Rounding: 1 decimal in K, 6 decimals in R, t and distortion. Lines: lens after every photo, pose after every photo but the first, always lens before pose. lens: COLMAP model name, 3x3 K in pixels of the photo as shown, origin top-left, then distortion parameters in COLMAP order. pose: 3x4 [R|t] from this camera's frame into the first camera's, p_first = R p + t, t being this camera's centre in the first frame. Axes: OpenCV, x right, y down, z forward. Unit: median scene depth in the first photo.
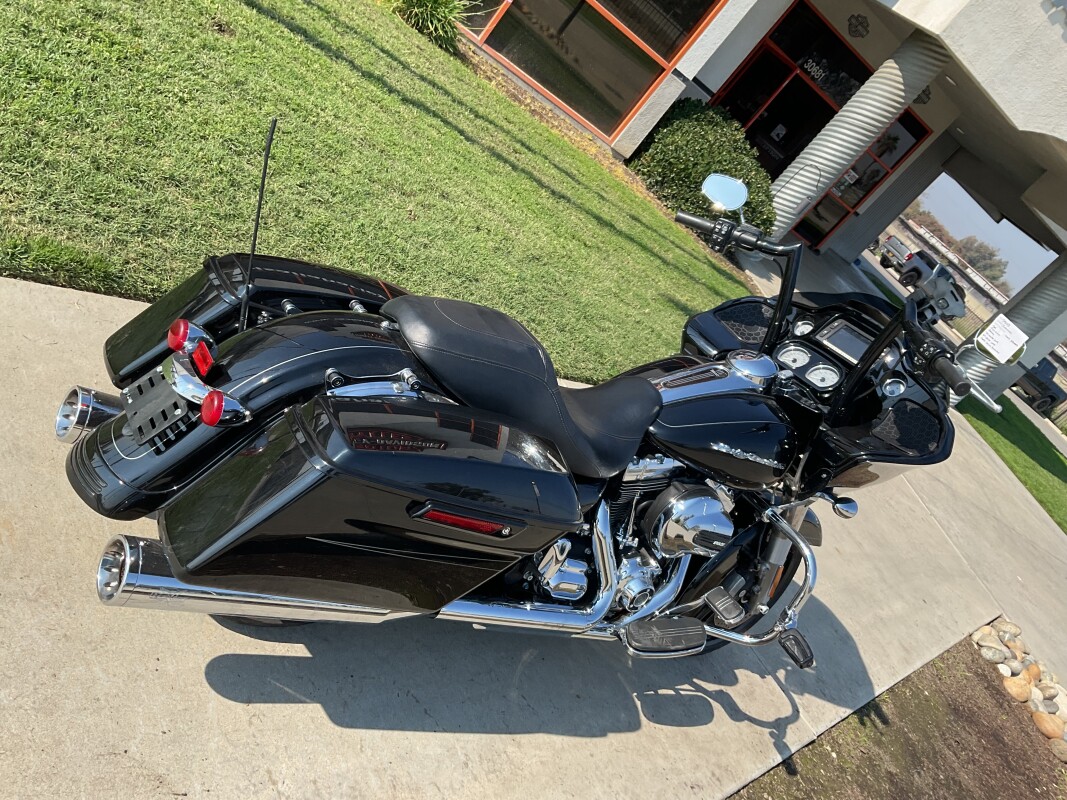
lens RADIAL K [[890.3, 0, 533.5], [0, 890.3, 400.0], [0, 0, 1]] dist [-0.004526, -0.006398]
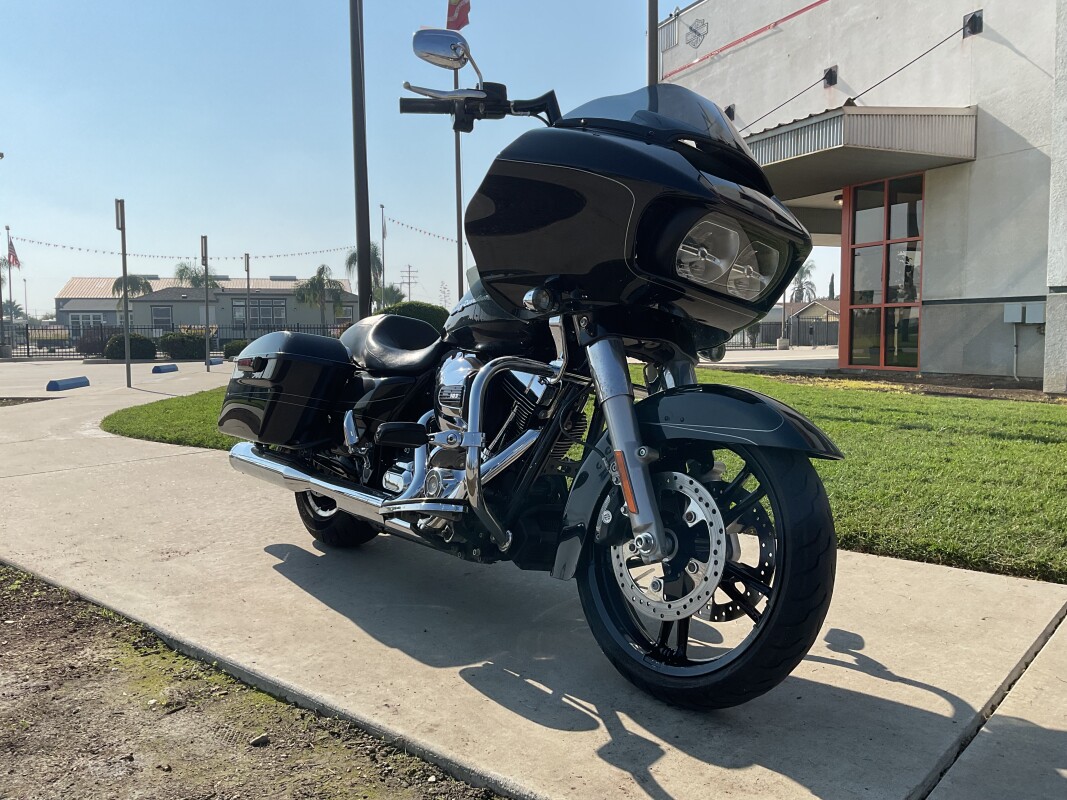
lens RADIAL K [[875.6, 0, 533.5], [0, 875.6, 400.0], [0, 0, 1]] dist [0.079811, -0.153272]
pose [[0.106887, -0.557088, -0.823546, 0.924354], [-0.397021, 0.735477, -0.549043, 0.604287], [0.911564, 0.385651, -0.142563, 1.125629]]
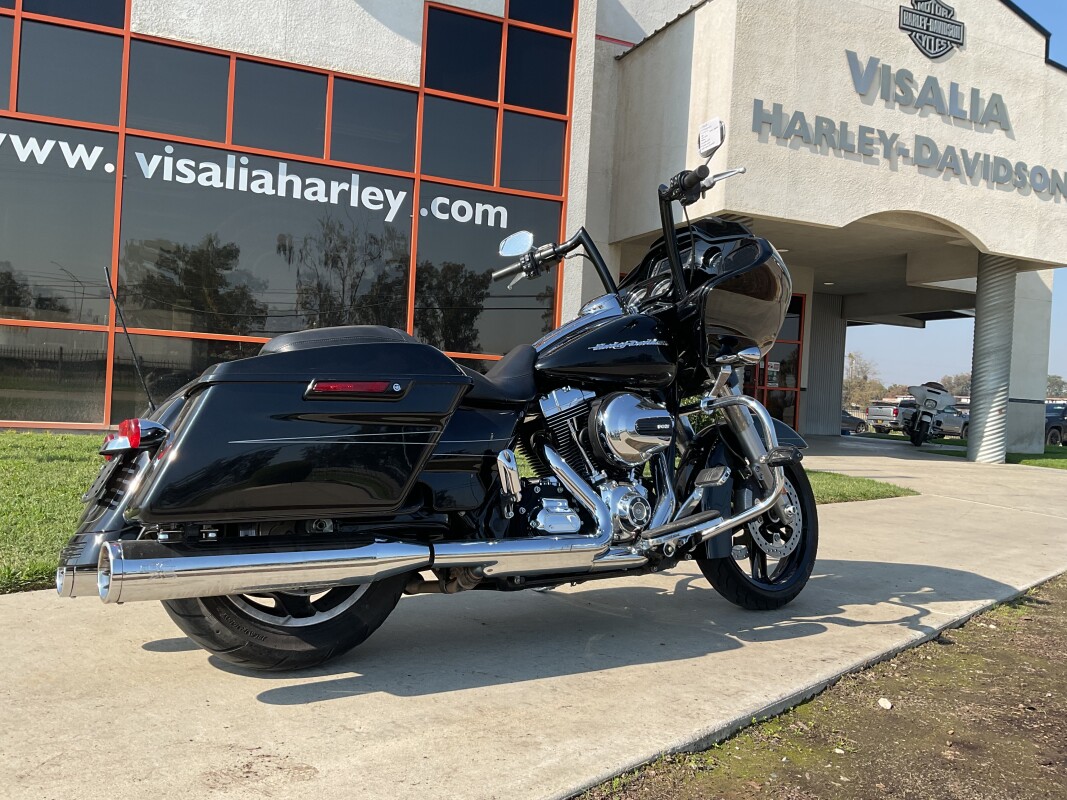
lens RADIAL K [[875.6, 0, 533.5], [0, 875.6, 400.0], [0, 0, 1]] dist [0.079811, -0.153272]
pose [[0.814630, -0.573137, 0.088839, 0.002025], [0.552625, 0.720558, -0.418809, 0.463731], [0.176021, 0.390269, 0.903718, -0.011891]]
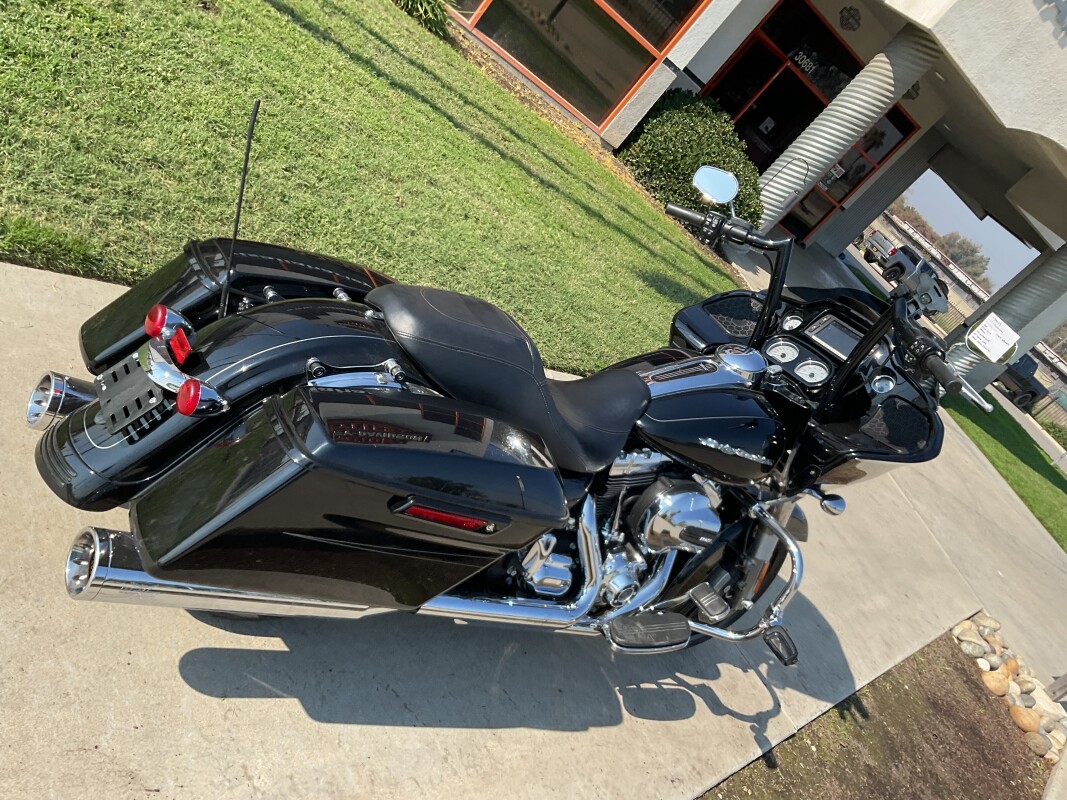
lens RADIAL K [[883.2, 0, 533.5], [0, 883.2, 400.0], [0, 0, 1]] dist [-0.000254, 0.000959]
pose [[0.999772, 0.013852, 0.016243, -0.000359], [-0.014065, 0.999816, 0.013073, -0.002943], [-0.016059, -0.013299, 0.999783, 0.017467]]
